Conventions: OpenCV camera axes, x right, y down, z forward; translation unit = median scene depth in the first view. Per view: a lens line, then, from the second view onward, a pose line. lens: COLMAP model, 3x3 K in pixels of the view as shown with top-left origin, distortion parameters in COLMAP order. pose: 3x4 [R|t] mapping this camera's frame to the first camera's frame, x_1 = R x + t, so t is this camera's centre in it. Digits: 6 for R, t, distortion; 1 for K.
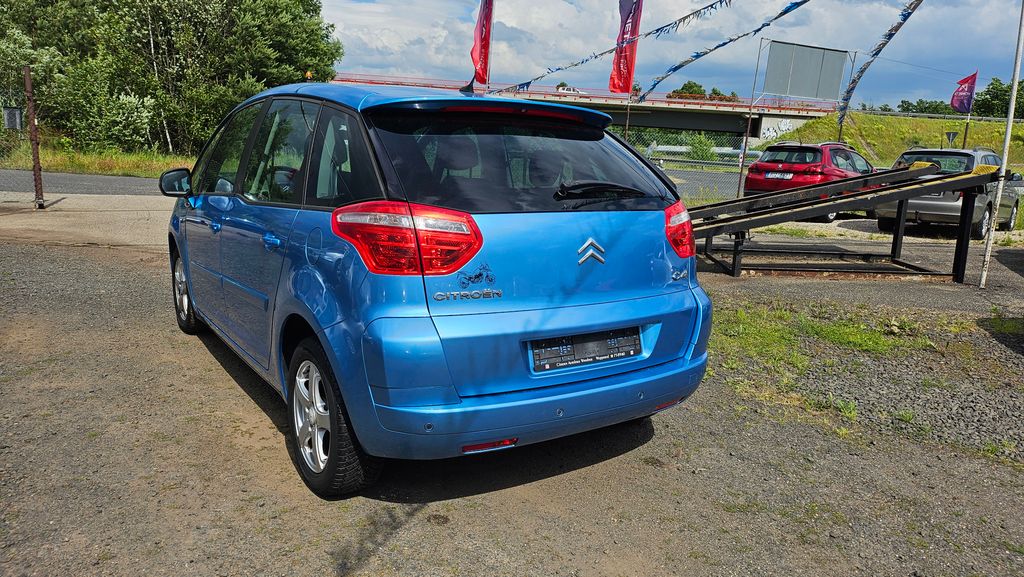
lens RADIAL K [[701.4, 0, 511.7], [0, 701.4, 287.7], [0, 0, 1]] dist [0.009434, 0.003786]
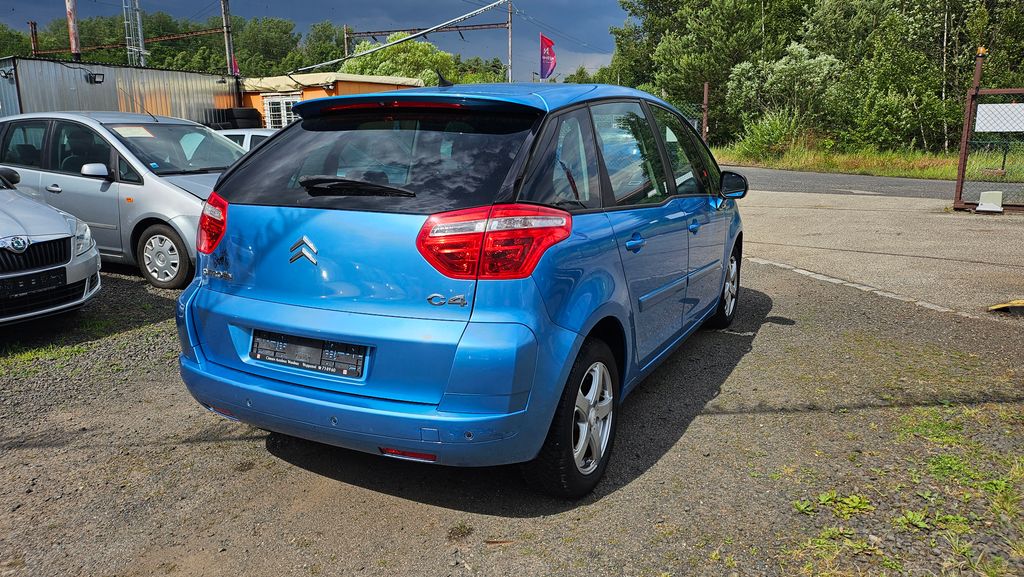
lens RADIAL K [[701.4, 0, 510.8], [0, 701.4, 289.0], [0, 0, 1]] dist [0.009434, 0.003786]
pose [[0.509556, 0.144954, -0.848140, 0.985275], [-0.142826, 0.986282, 0.082755, -0.109507], [0.848501, 0.078968, 0.523269, 0.696522]]
